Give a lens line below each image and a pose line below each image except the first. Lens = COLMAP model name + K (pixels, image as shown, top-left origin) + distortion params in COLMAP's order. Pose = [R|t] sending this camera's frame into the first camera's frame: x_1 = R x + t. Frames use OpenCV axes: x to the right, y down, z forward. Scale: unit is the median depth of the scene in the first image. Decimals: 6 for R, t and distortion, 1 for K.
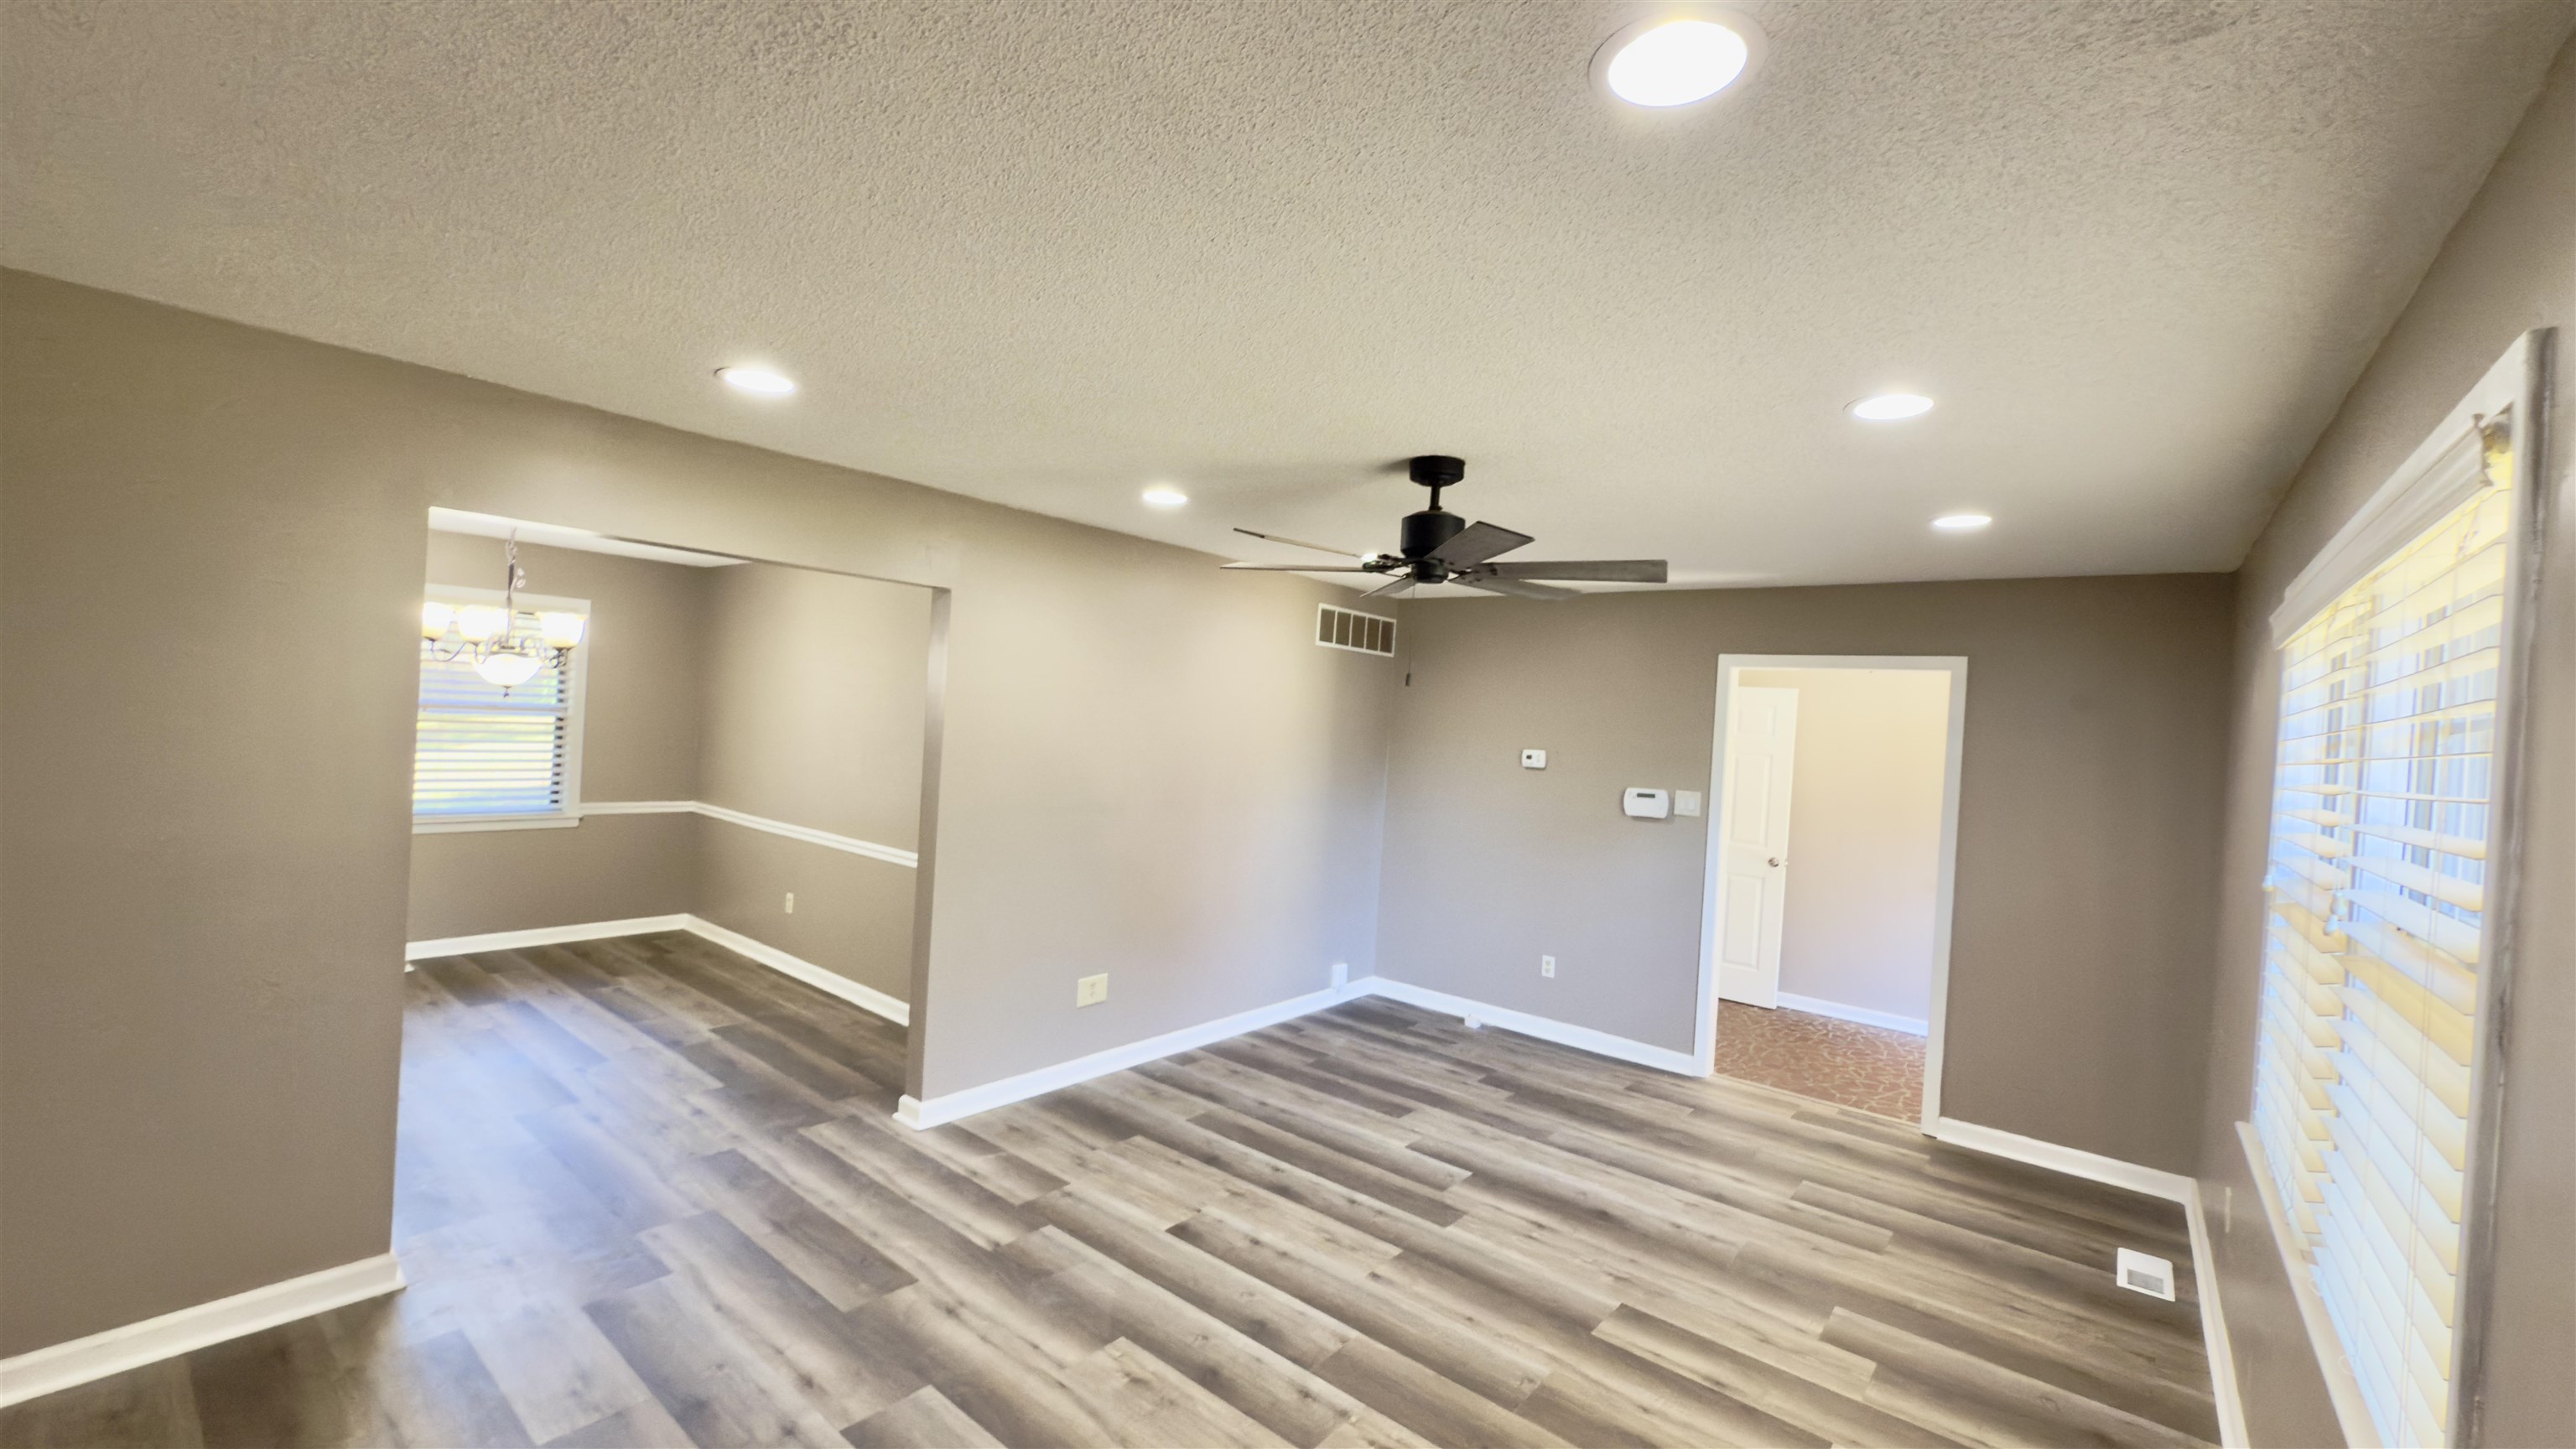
lens RADIAL K [[1027.3, 0, 1284.5], [0, 1027.3, 721.6], [0, 0, 1]] dist [0.000376, -0.000009]
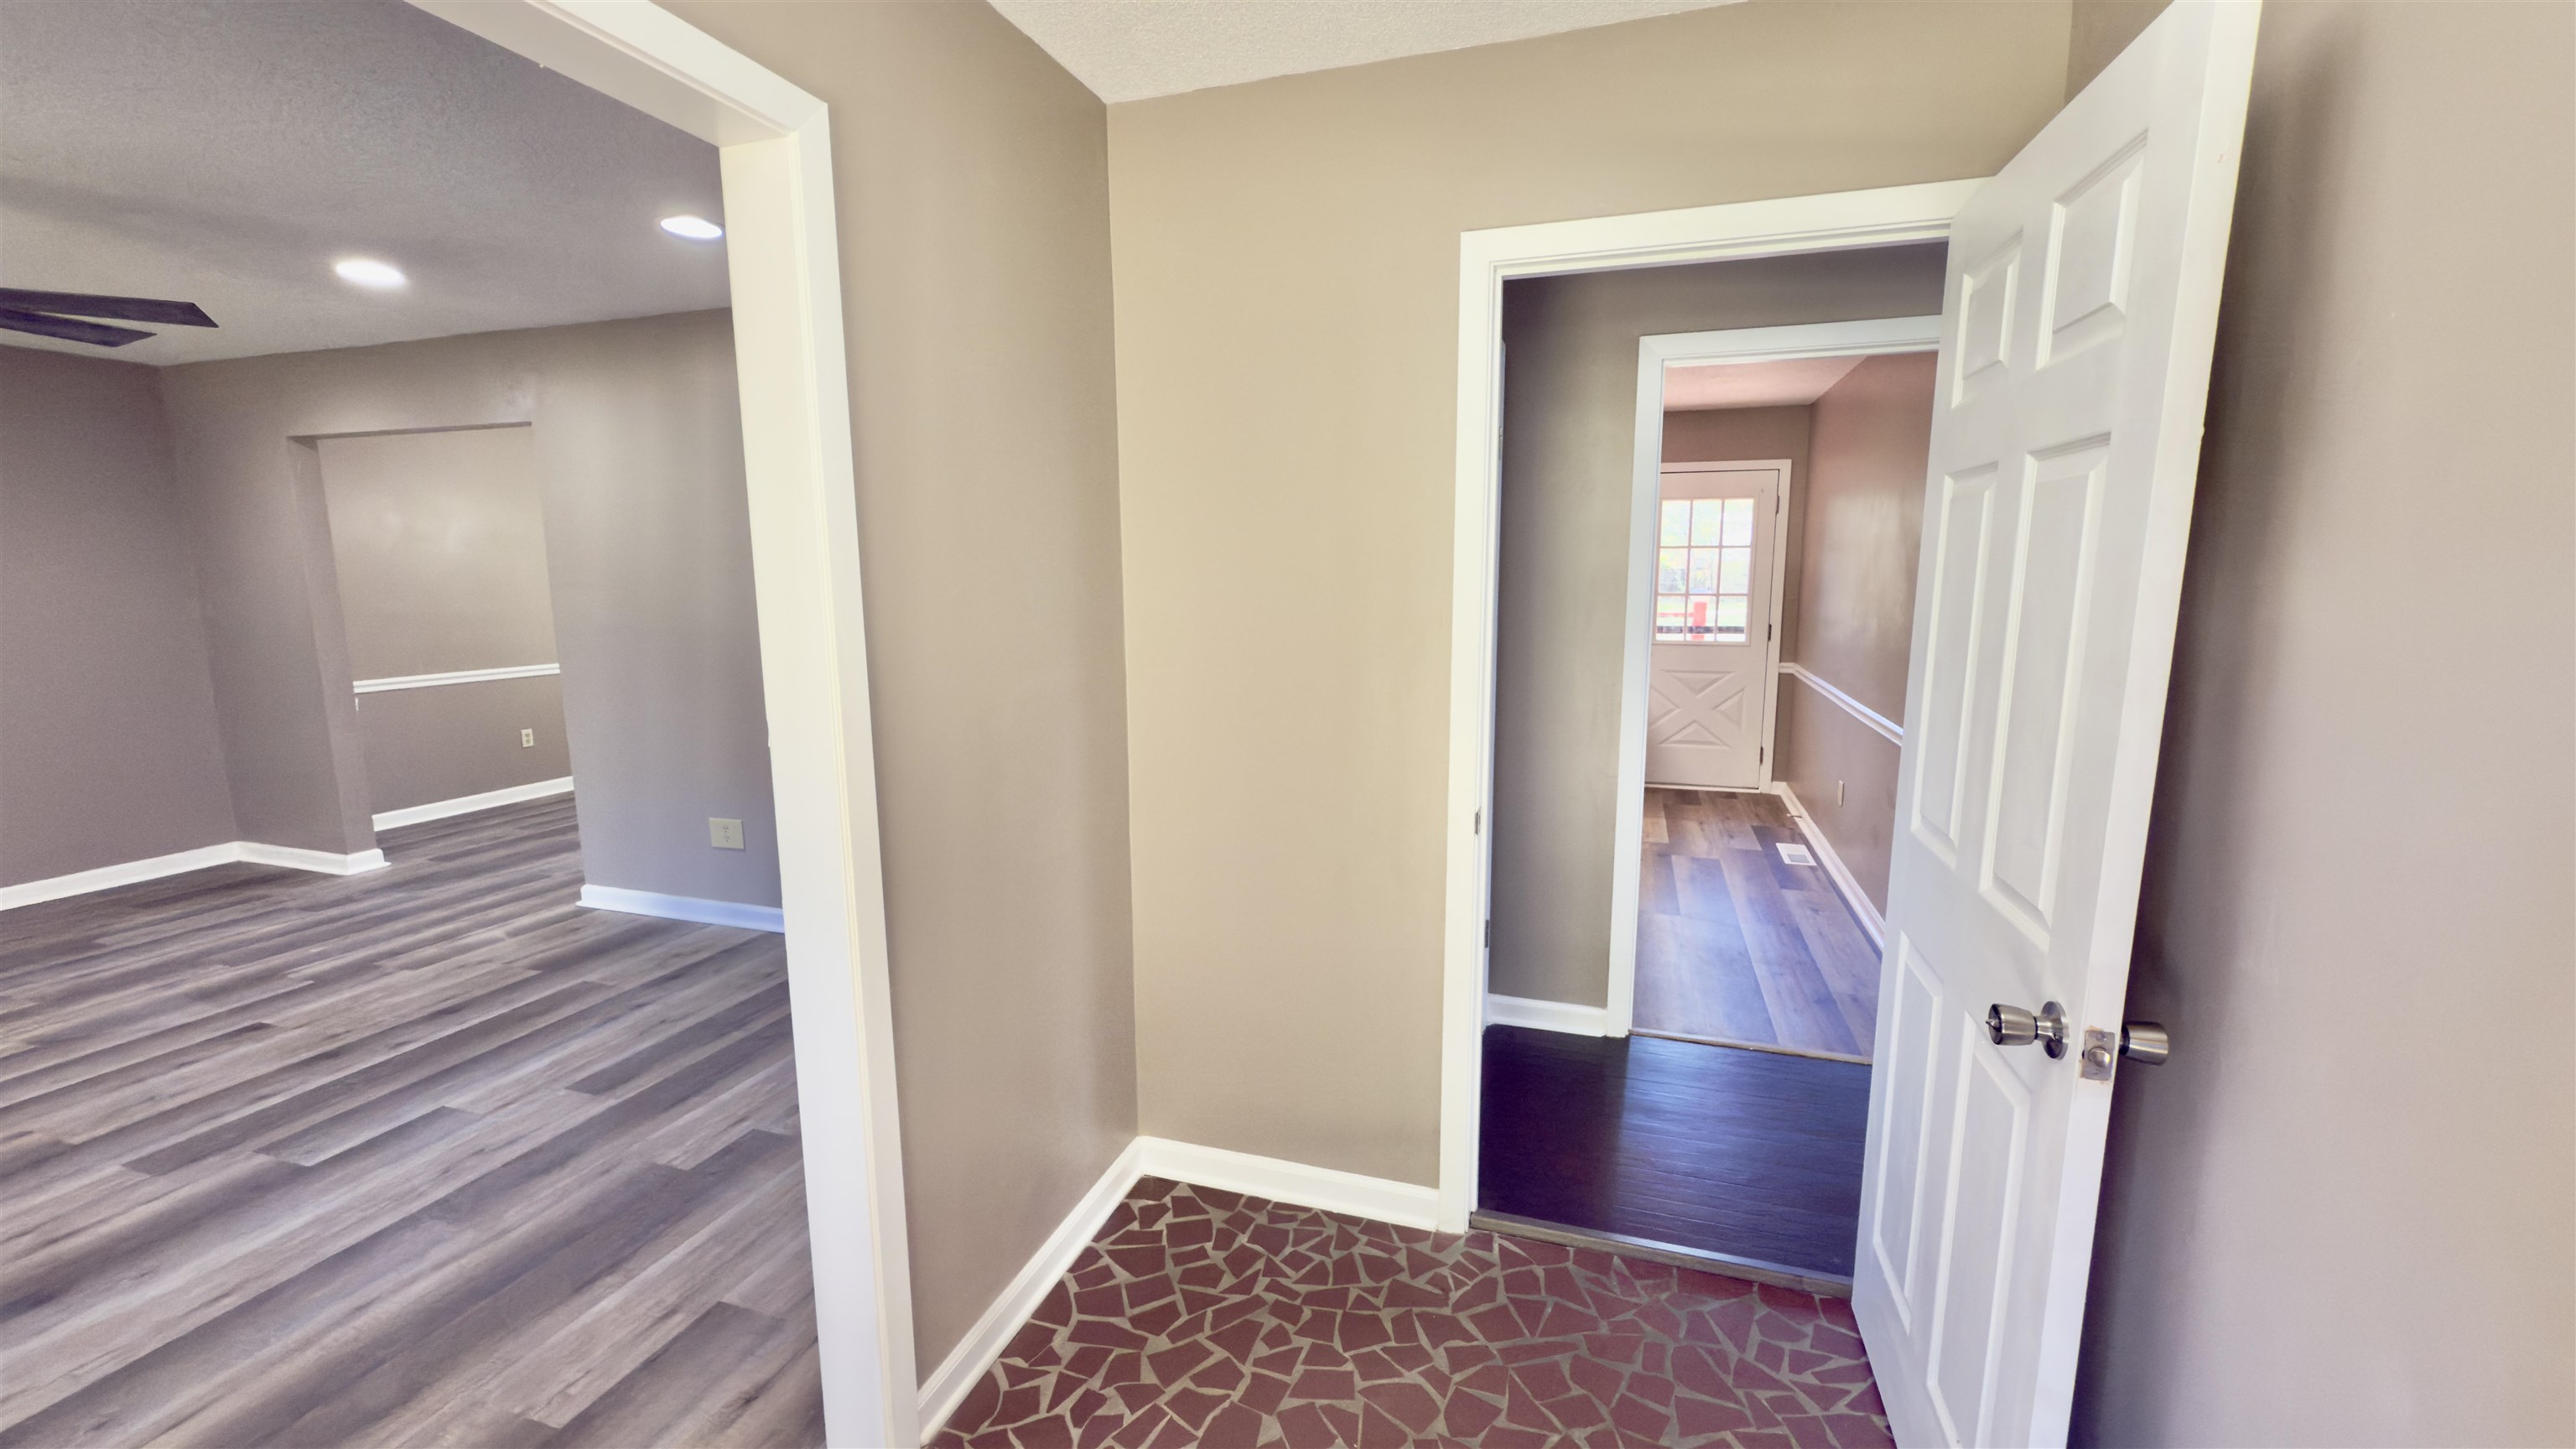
lens RADIAL K [[1027.3, 0, 1284.5], [0, 1027.3, 721.6], [0, 0, 1]] dist [0.000376, -0.000009]
pose [[0.355224, 0.077730, -0.931544, 0.977307], [0.022280, 0.995550, 0.091567, 0.101944], [0.934516, -0.053282, 0.351911, 1.331693]]
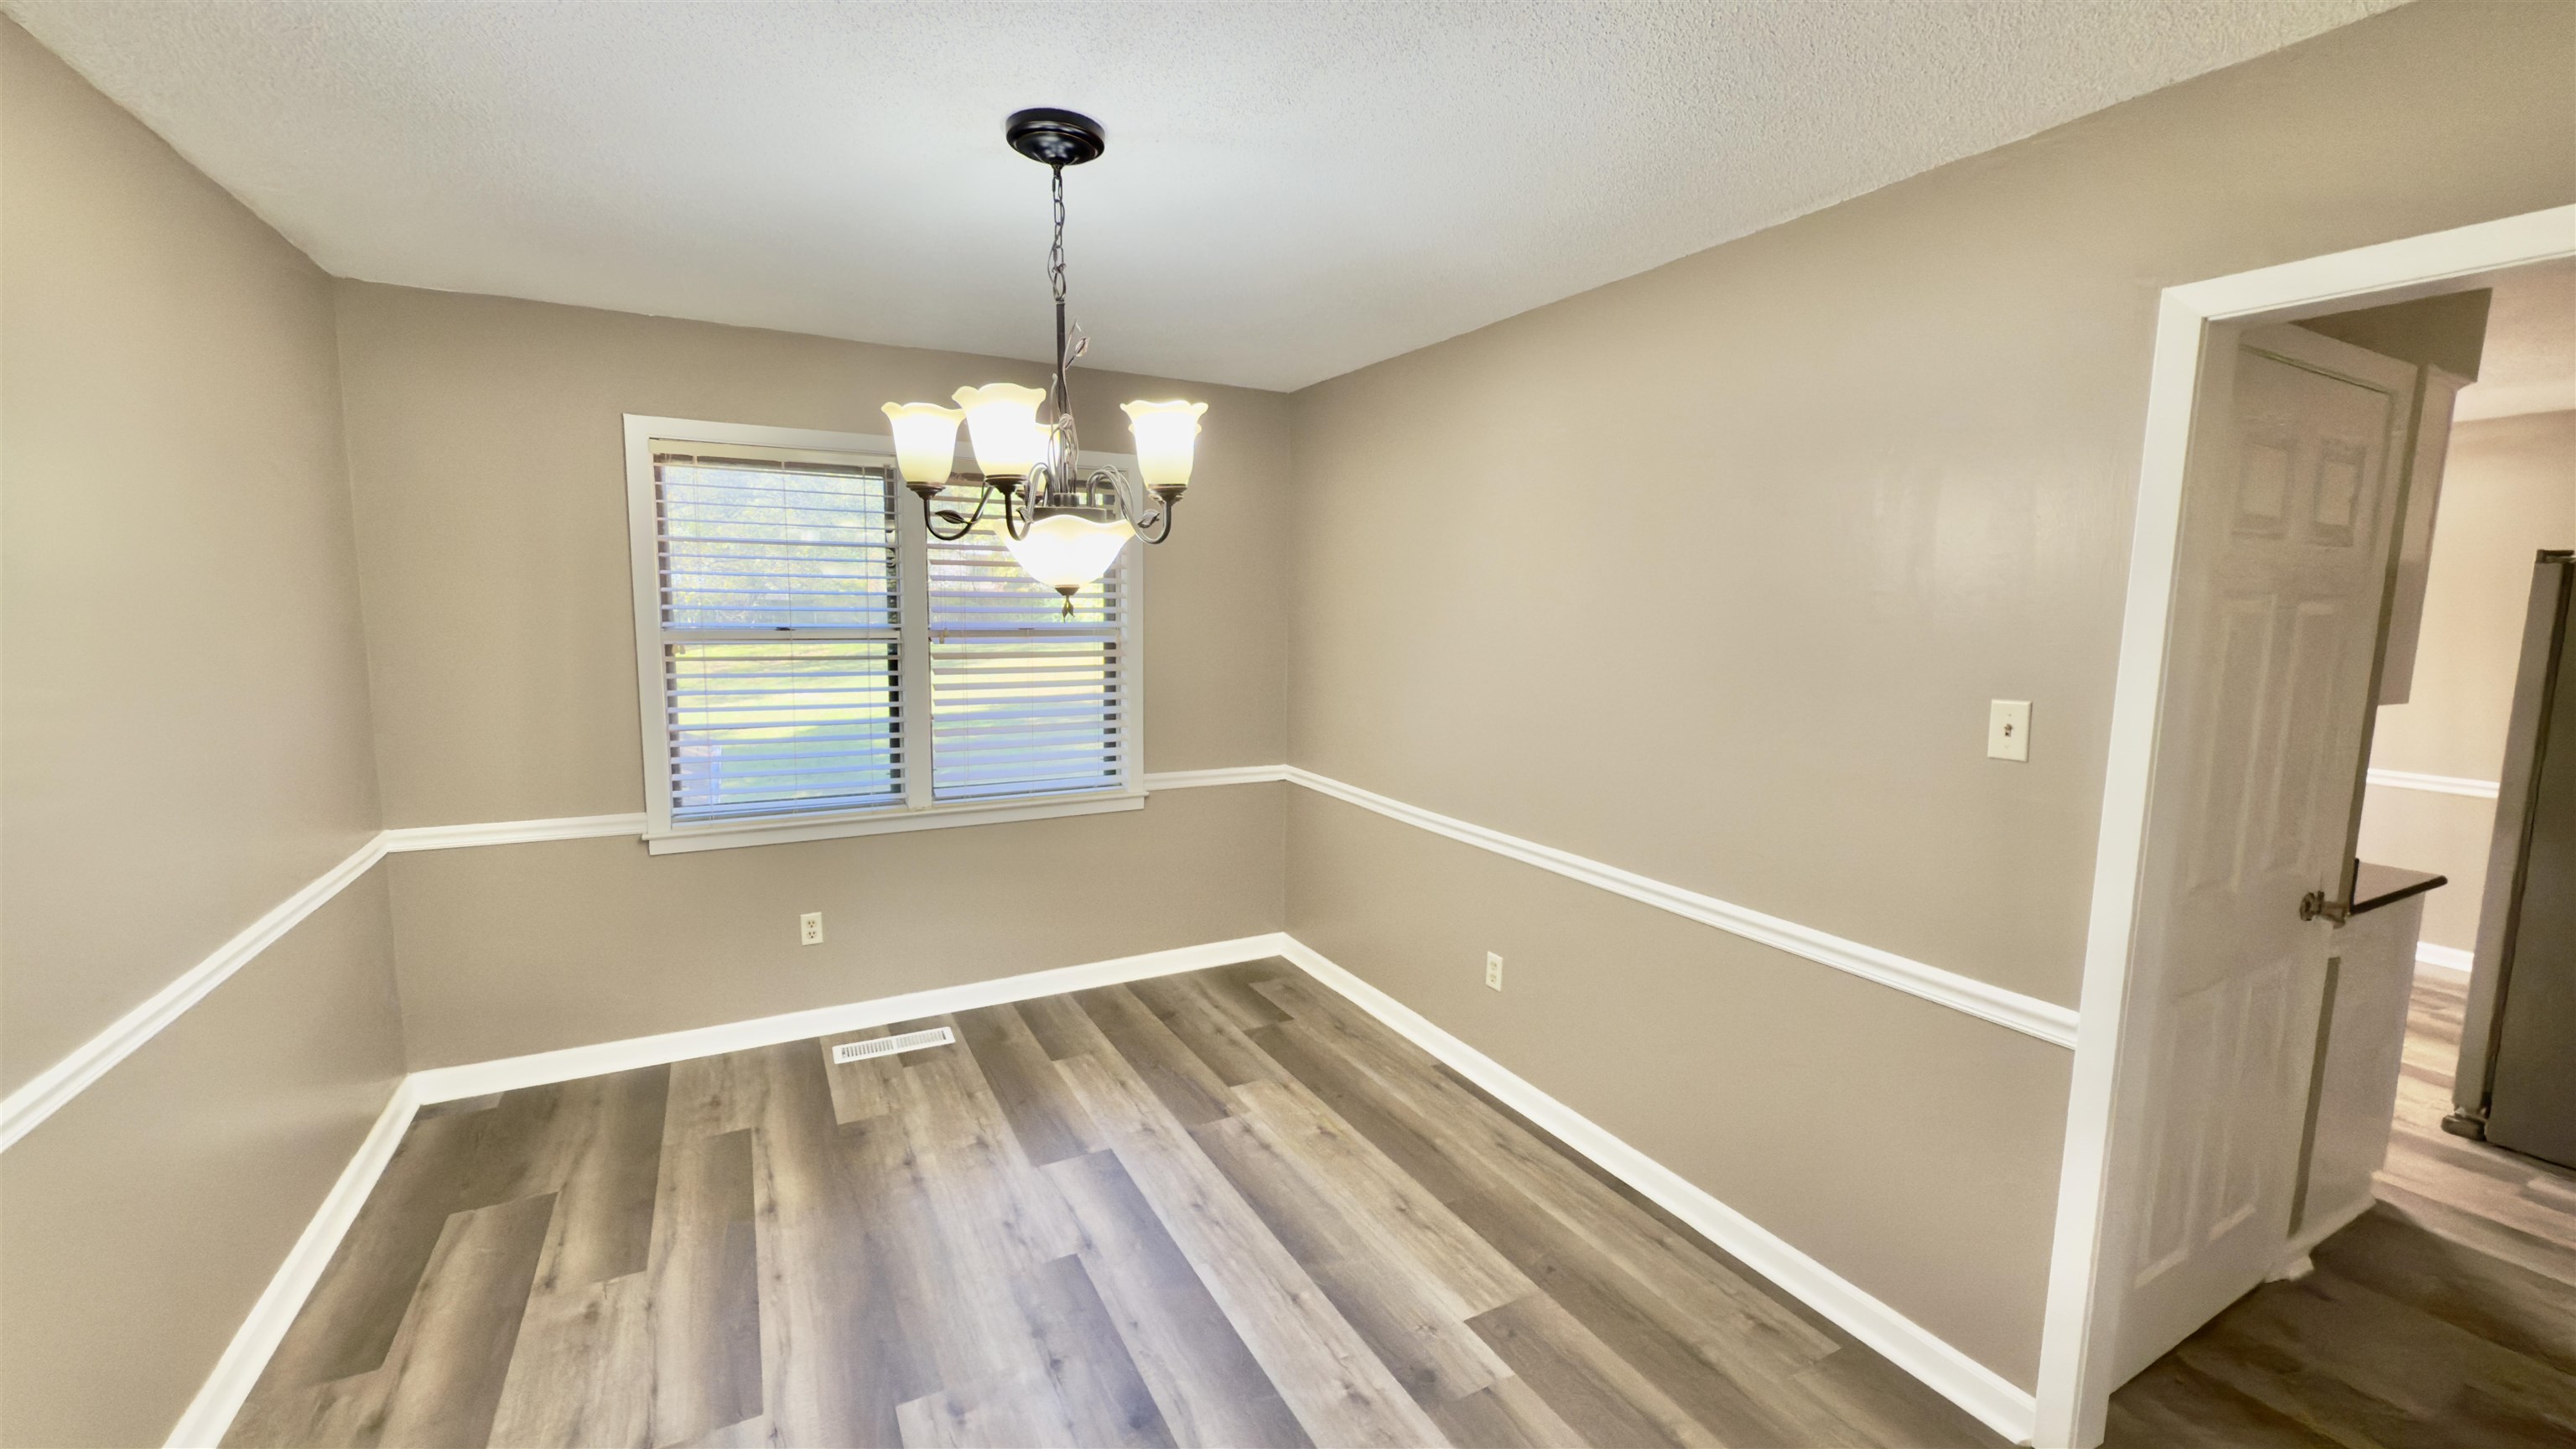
lens RADIAL K [[1027.3, 0, 1284.5], [0, 1027.3, 721.6], [0, 0, 1]] dist [0.000376, -0.000009]
pose [[0.922410, -0.000717, -0.386211, -0.566774], [0.039236, 0.994998, 0.091864, -0.016231], [0.384214, -0.099890, 0.917825, 0.707812]]
